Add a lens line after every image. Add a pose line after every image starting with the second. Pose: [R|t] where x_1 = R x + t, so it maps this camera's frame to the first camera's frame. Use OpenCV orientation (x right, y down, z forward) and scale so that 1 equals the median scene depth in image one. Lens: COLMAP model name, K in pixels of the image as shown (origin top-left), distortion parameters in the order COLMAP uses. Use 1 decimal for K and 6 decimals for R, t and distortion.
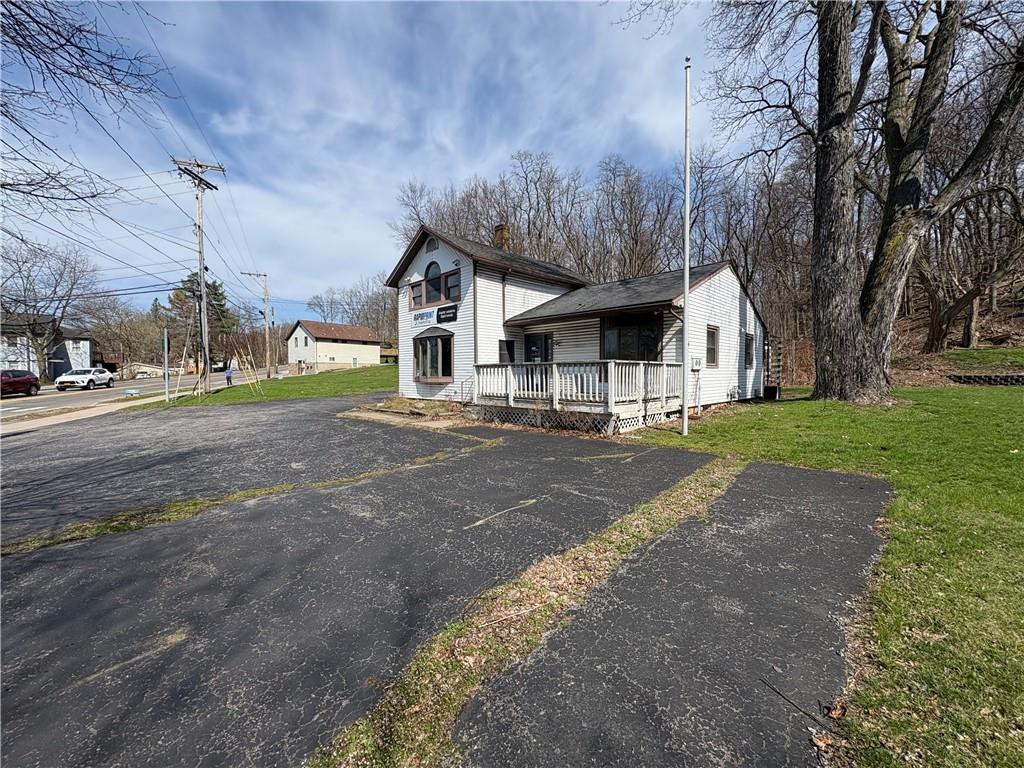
lens RADIAL K [[415.2, 0, 517.1], [0, 415.2, 377.1], [0, 0, 1]] dist [0.003097, -0.000986]
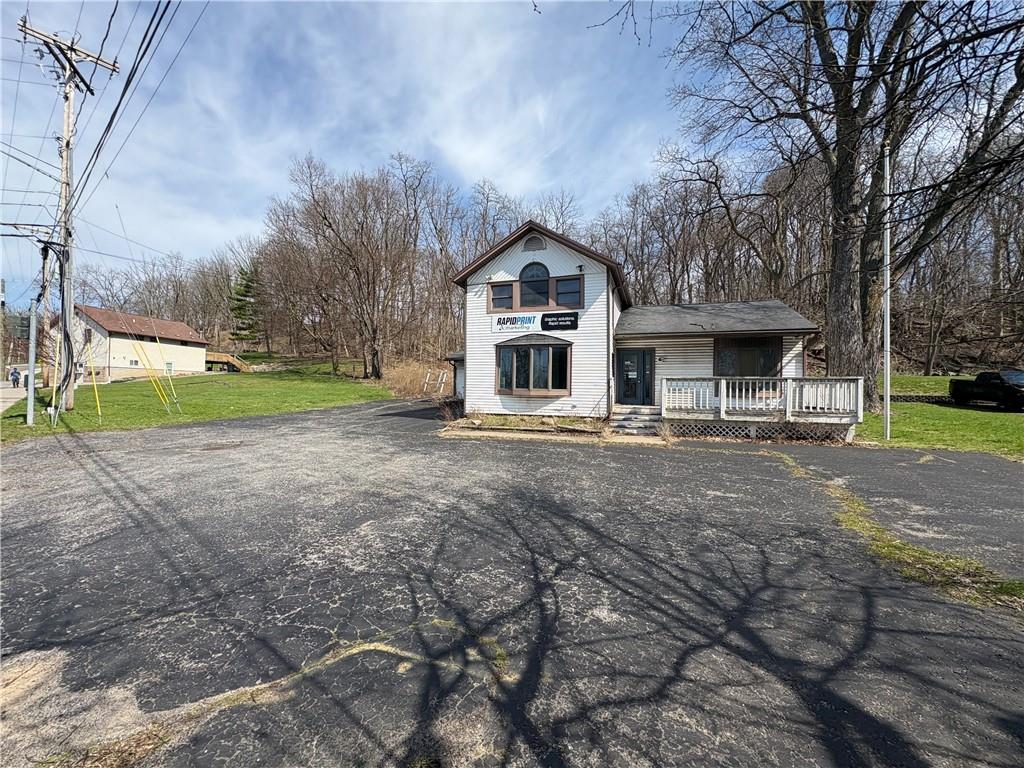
lens RADIAL K [[415.2, 0, 512.2], [0, 415.2, 385.1], [0, 0, 1]] dist [0.003097, -0.000986]
pose [[0.892569, 0.020644, 0.450438, -0.666048], [-0.012112, 0.999689, -0.021817, 0.010544], [-0.450748, 0.014017, 0.892541, 0.224687]]
